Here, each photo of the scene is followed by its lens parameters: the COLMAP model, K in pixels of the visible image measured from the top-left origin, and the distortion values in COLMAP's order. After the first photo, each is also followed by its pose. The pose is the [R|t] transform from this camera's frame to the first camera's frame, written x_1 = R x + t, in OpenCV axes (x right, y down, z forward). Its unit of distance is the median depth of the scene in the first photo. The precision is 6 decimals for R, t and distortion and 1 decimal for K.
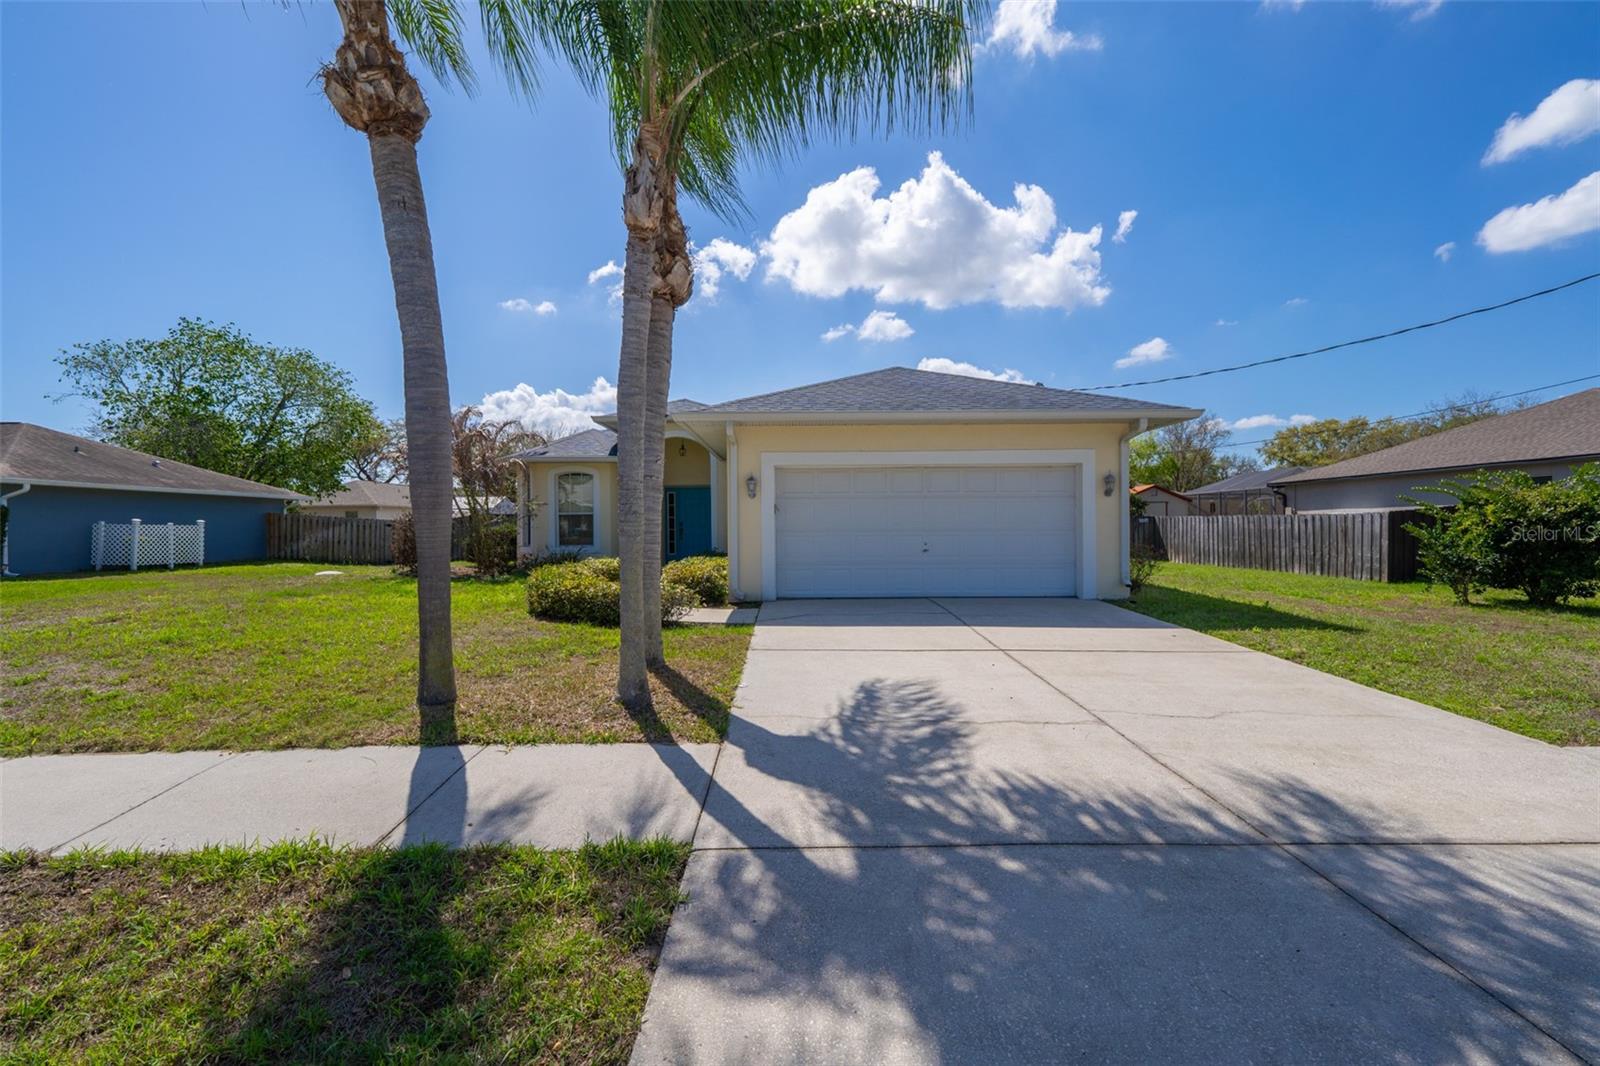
lens RADIAL K [[706.9, 0, 765.2], [0, 706.9, 524.5], [0, 0, 1]] dist [0.001977, -0.000049]
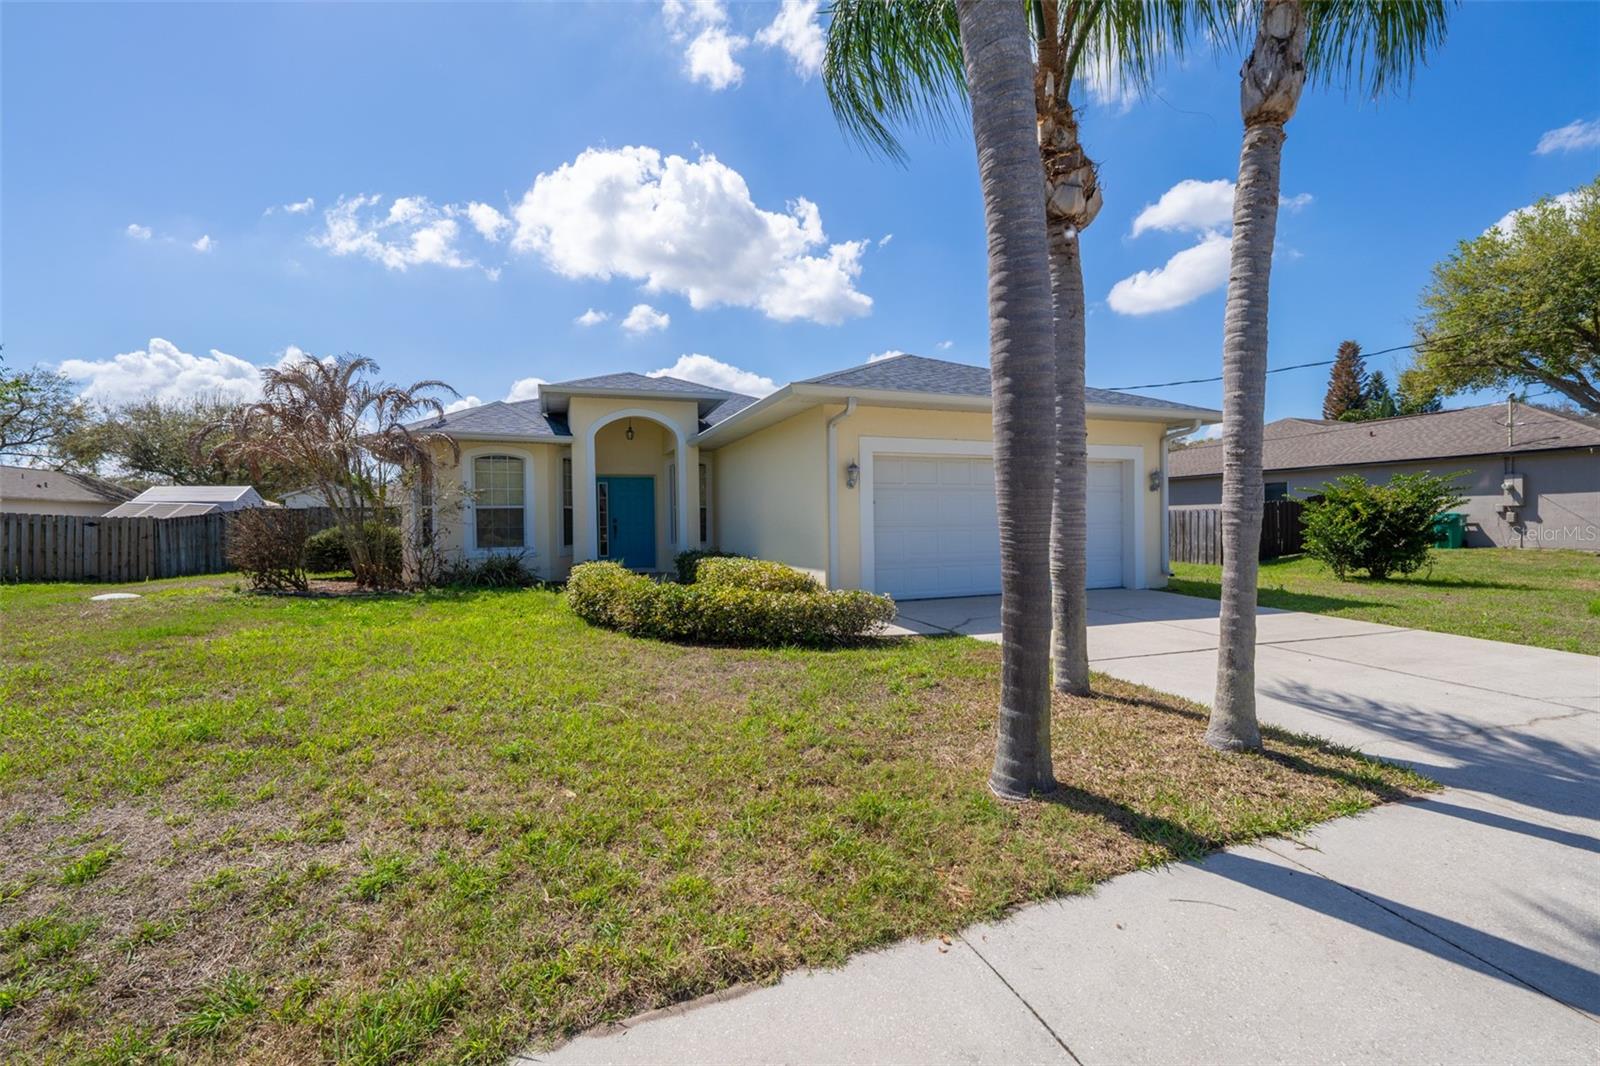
lens RADIAL K [[699.0, 0, 802.2], [0, 699.0, 577.7], [0, 0, 1]] dist [0.002544, 0.000012]
pose [[0.923950, -0.034309, 0.380972, -0.249417], [0.004210, 0.996821, 0.079560, 0.002012], [-0.382490, -0.071906, 0.921157, 0.138274]]
